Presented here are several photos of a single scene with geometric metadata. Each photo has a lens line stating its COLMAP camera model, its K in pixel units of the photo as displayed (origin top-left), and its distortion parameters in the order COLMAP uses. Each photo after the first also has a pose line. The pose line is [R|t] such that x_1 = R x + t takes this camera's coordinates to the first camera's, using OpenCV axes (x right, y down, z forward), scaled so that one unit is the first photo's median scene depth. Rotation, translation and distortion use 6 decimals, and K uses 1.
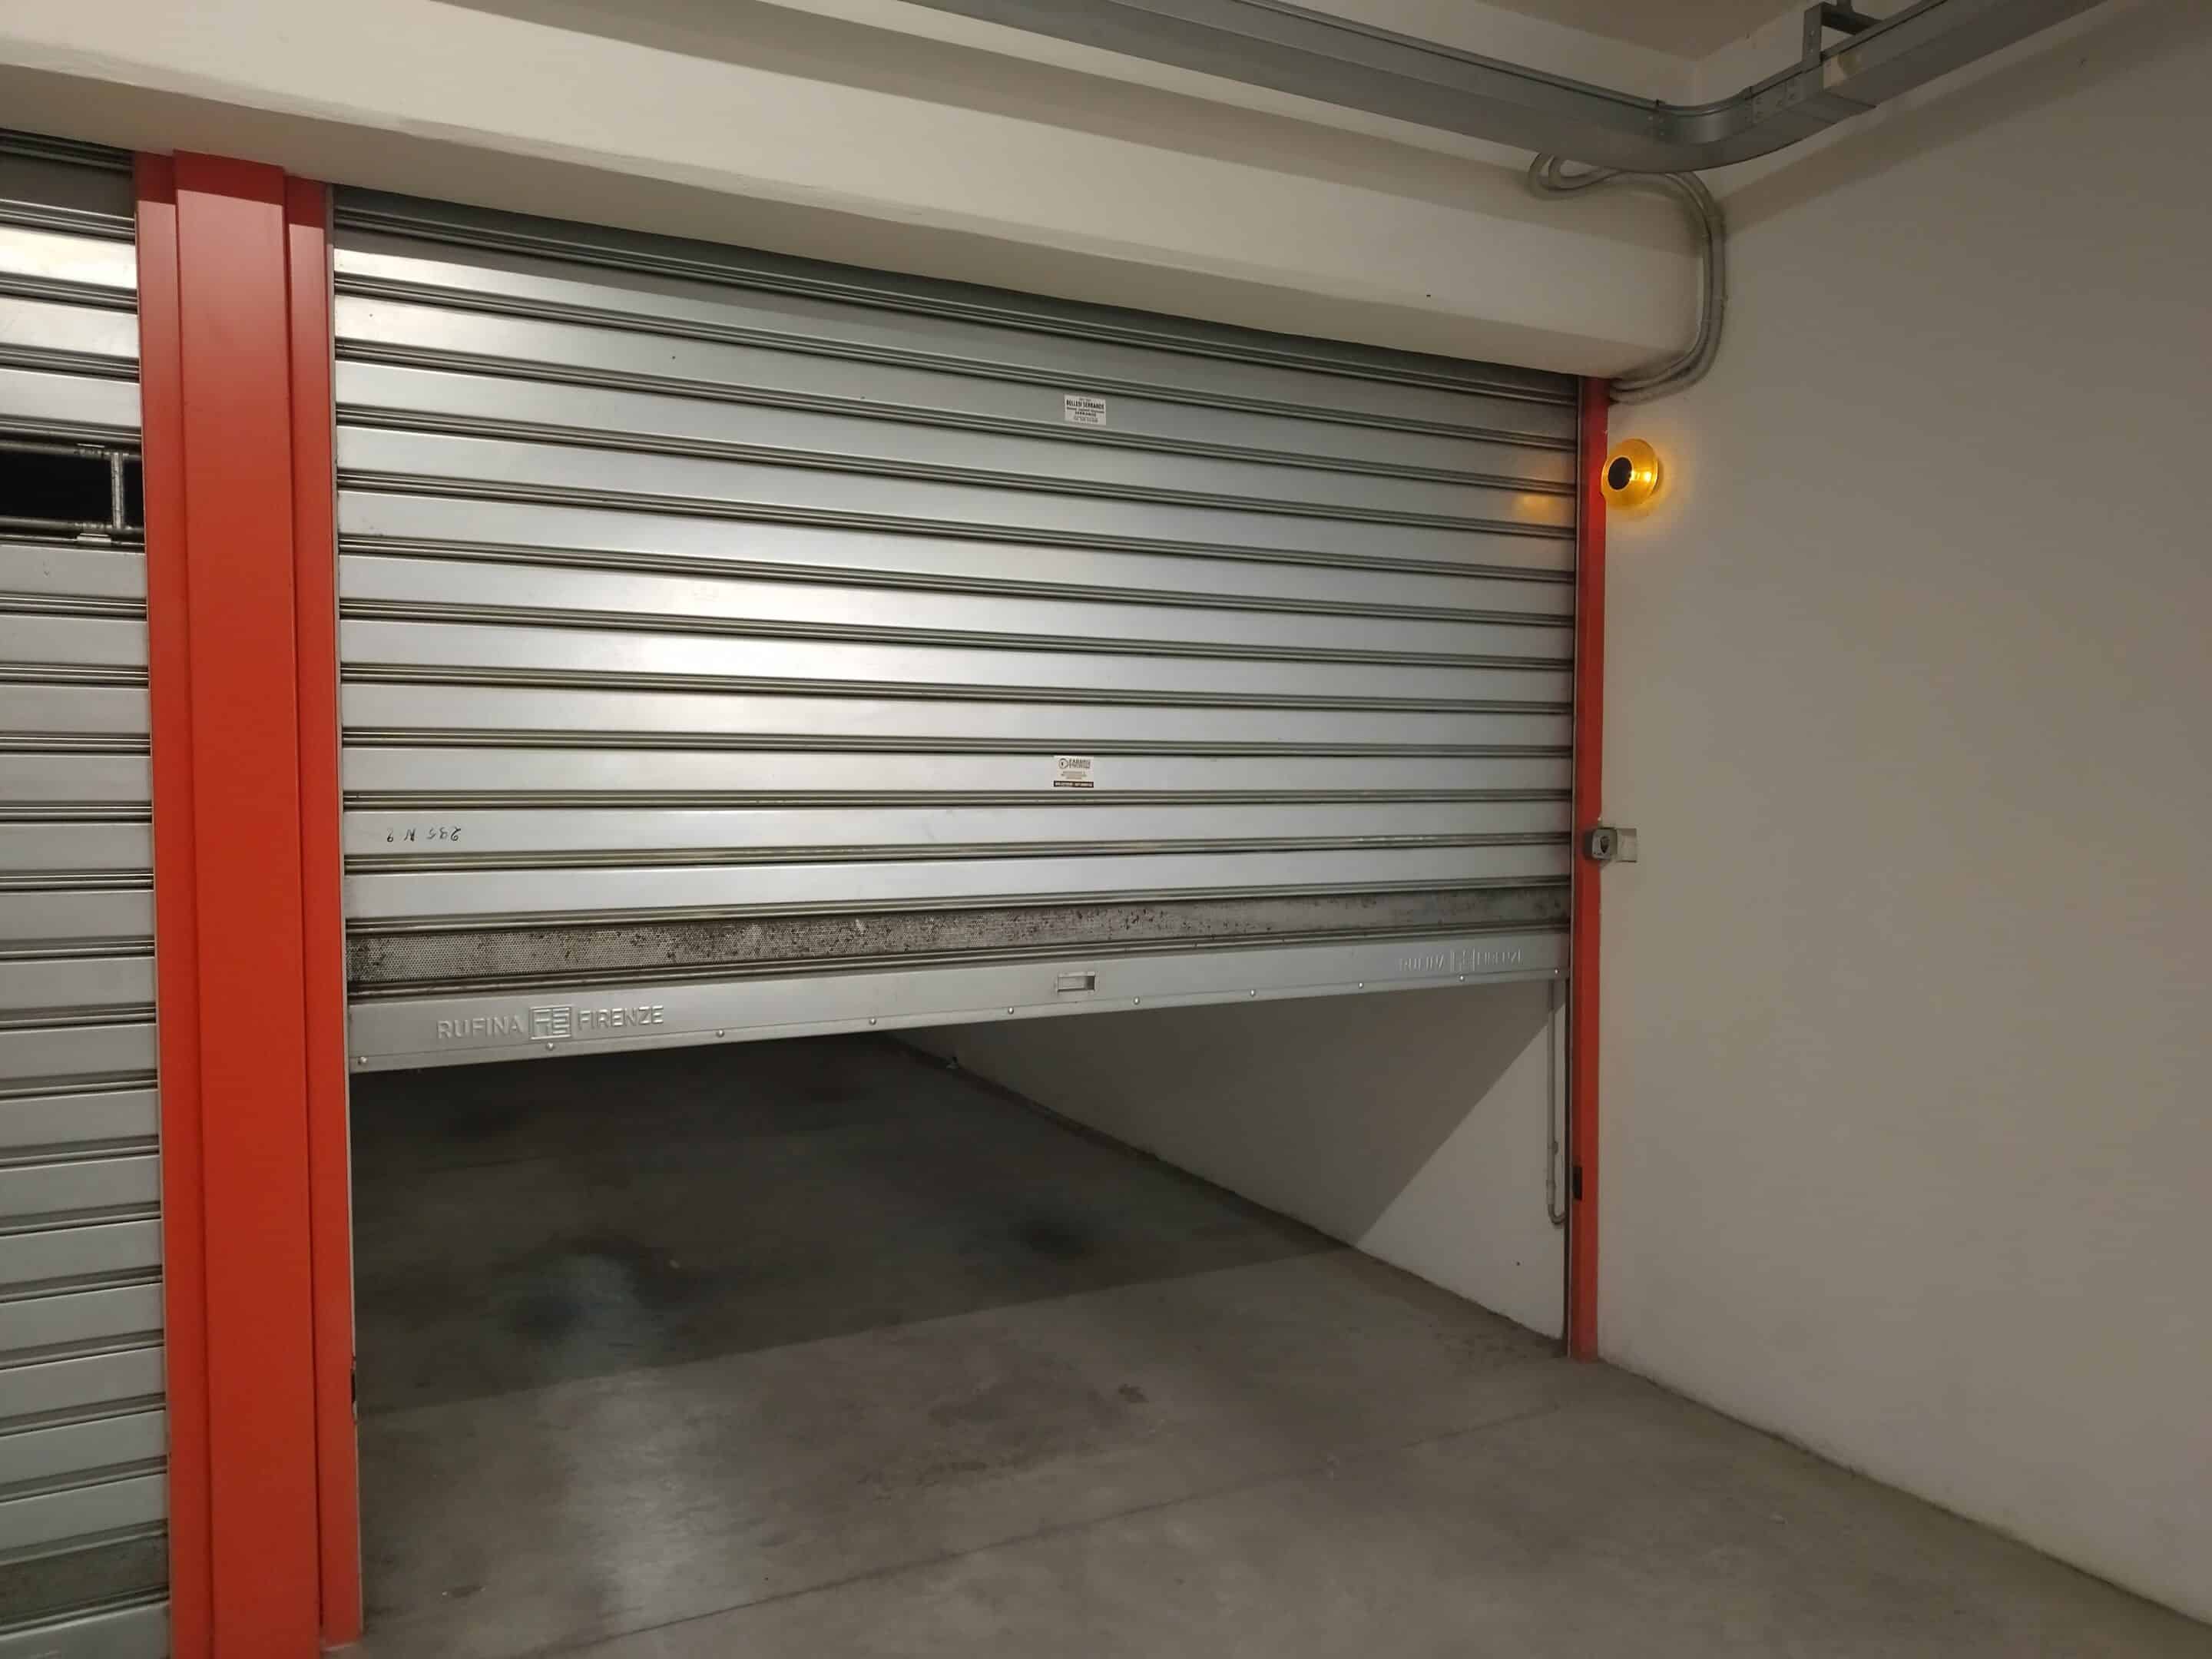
lens RADIAL K [[1500.0, 0, 1106.0], [0, 1500.0, 829.5], [0, 0, 1]] dist [0.120835, -0.206504]
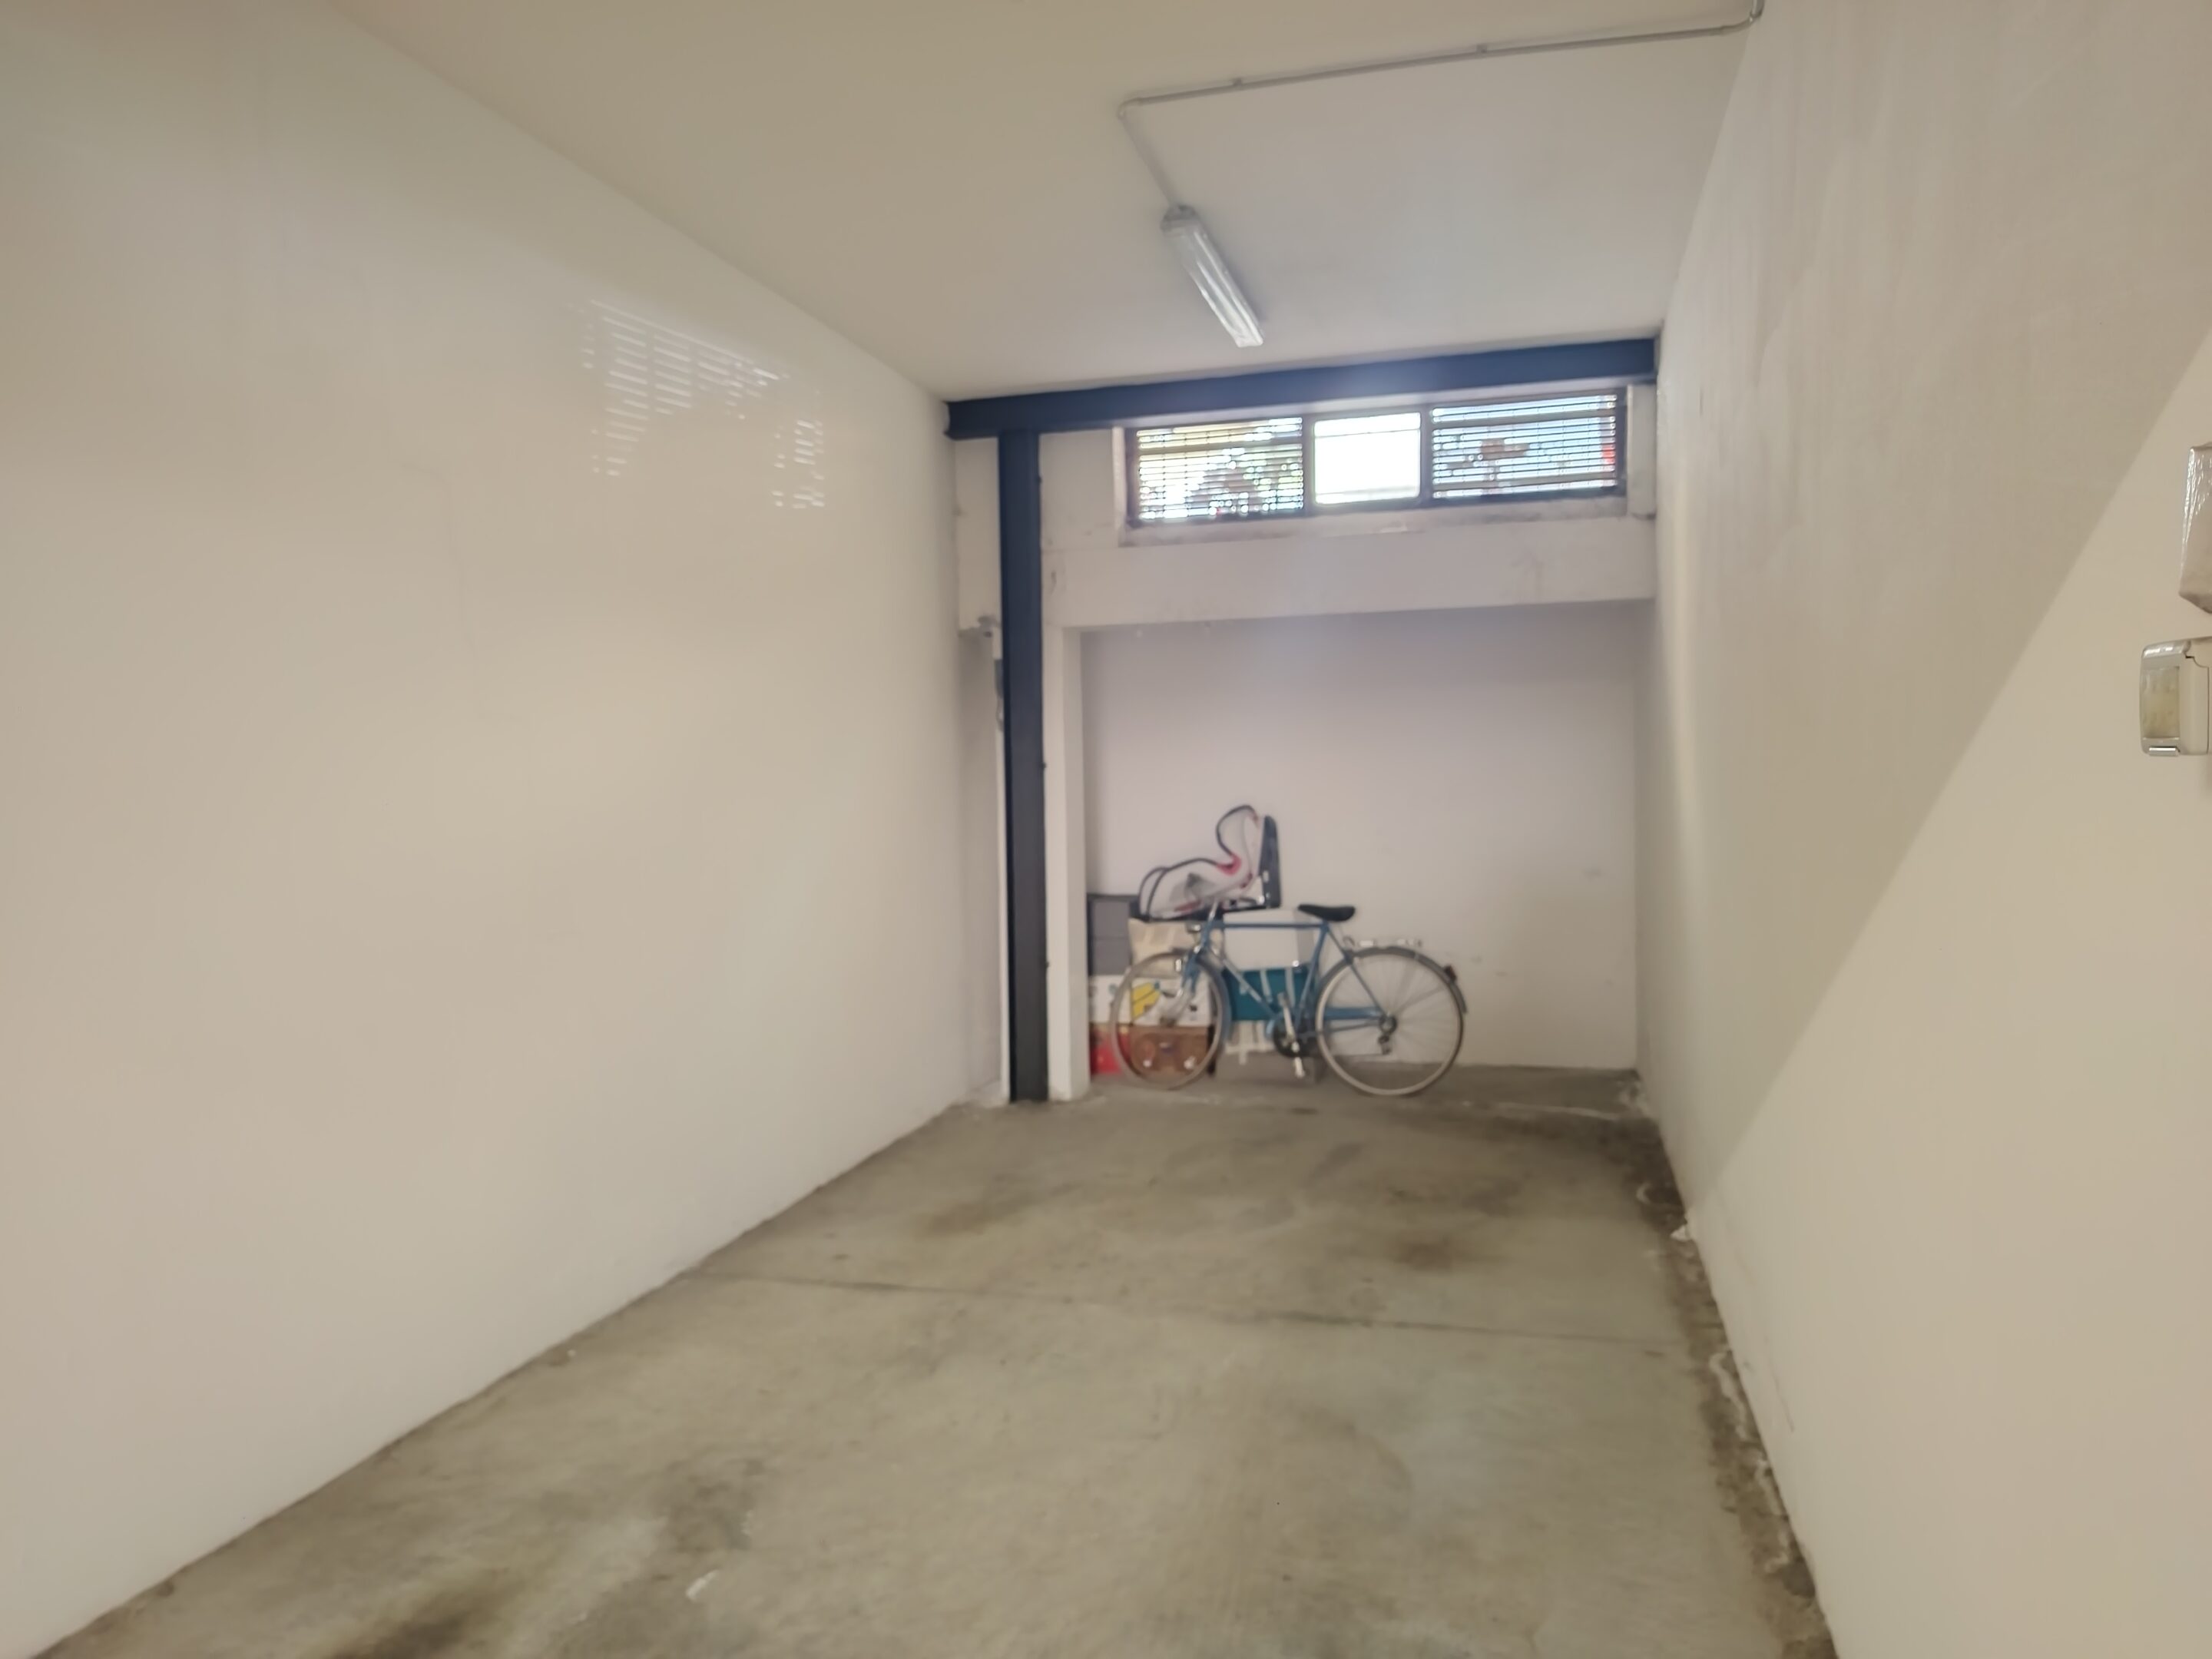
lens RADIAL K [[1530.0, 0, 1105.9], [0, 1530.0, 868.1], [0, 0, 1]] dist [0.027945, -0.051308]
pose [[0.738368, 0.034715, -0.673504, 0.232548], [-0.007213, 0.999024, 0.043586, -0.024311], [0.674359, -0.027325, 0.737897, 0.670959]]
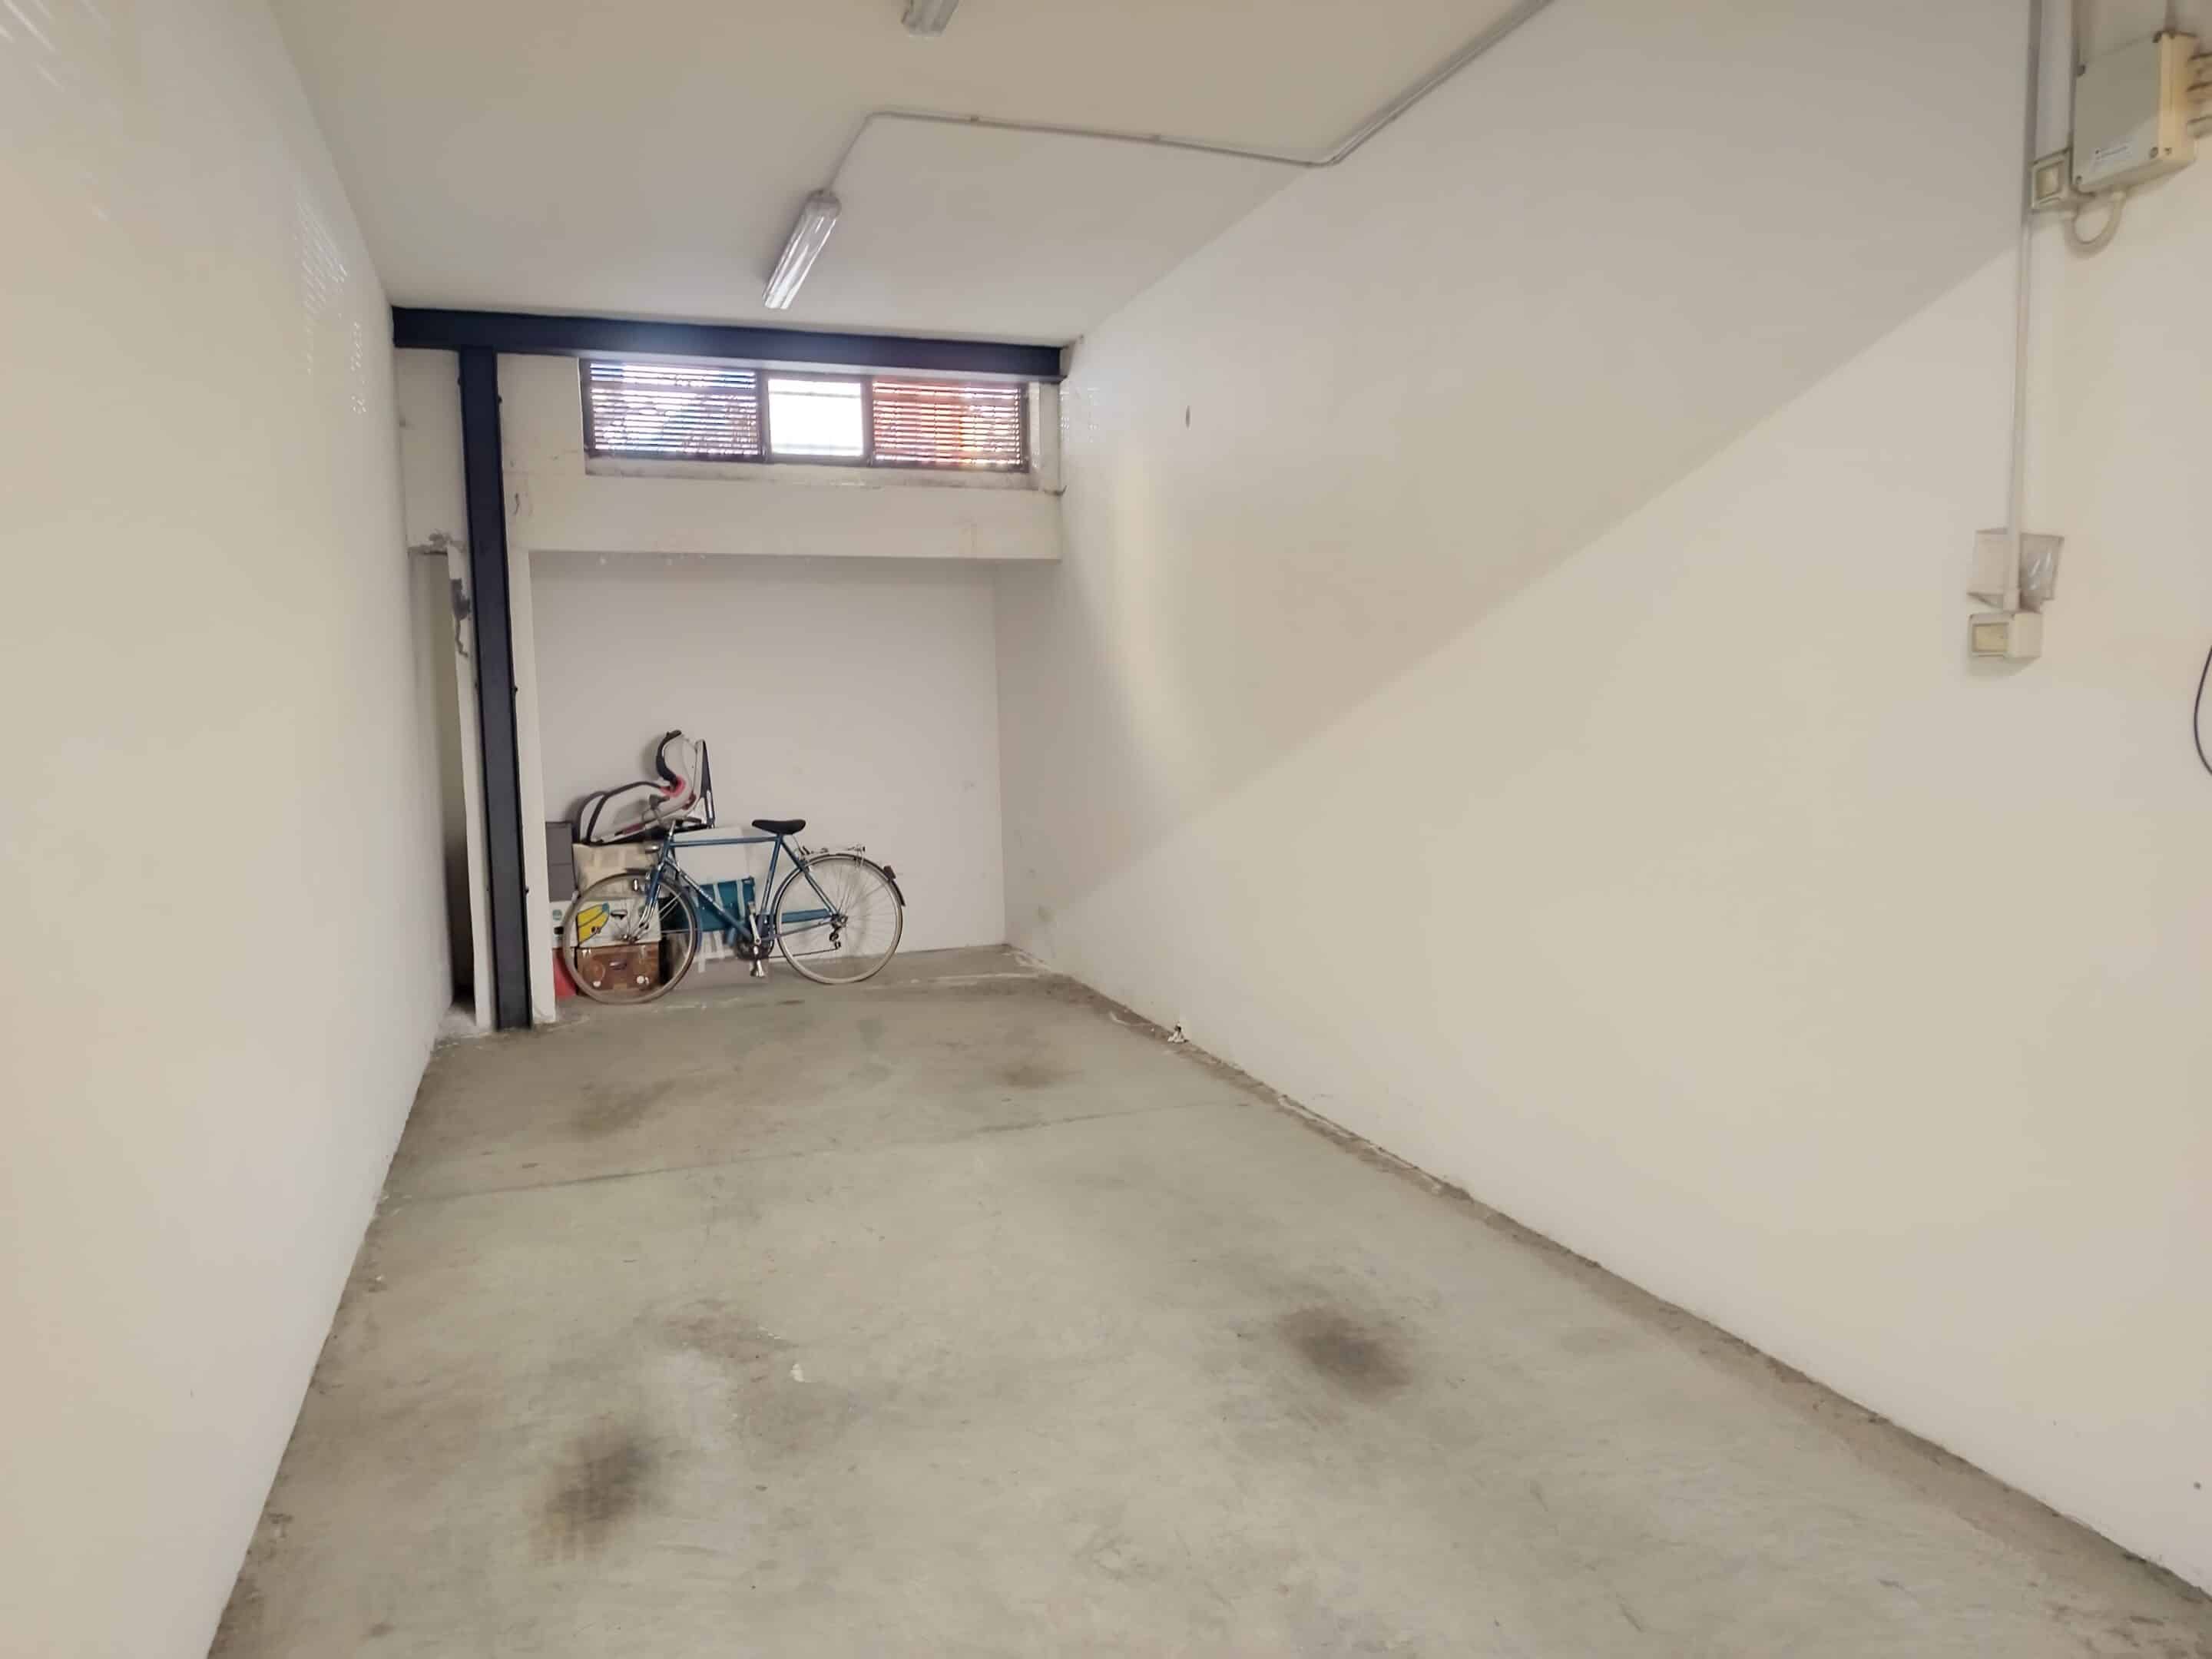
lens RADIAL K [[1500.0, 0, 1106.0], [0, 1500.0, 829.5], [0, 0, 1]] dist [0.120835, -0.206504]
pose [[0.991056, -0.003759, -0.133397, -0.052402], [0.010958, 0.998519, 0.053280, 0.003727], [0.132999, -0.054265, 0.989629, 0.349446]]
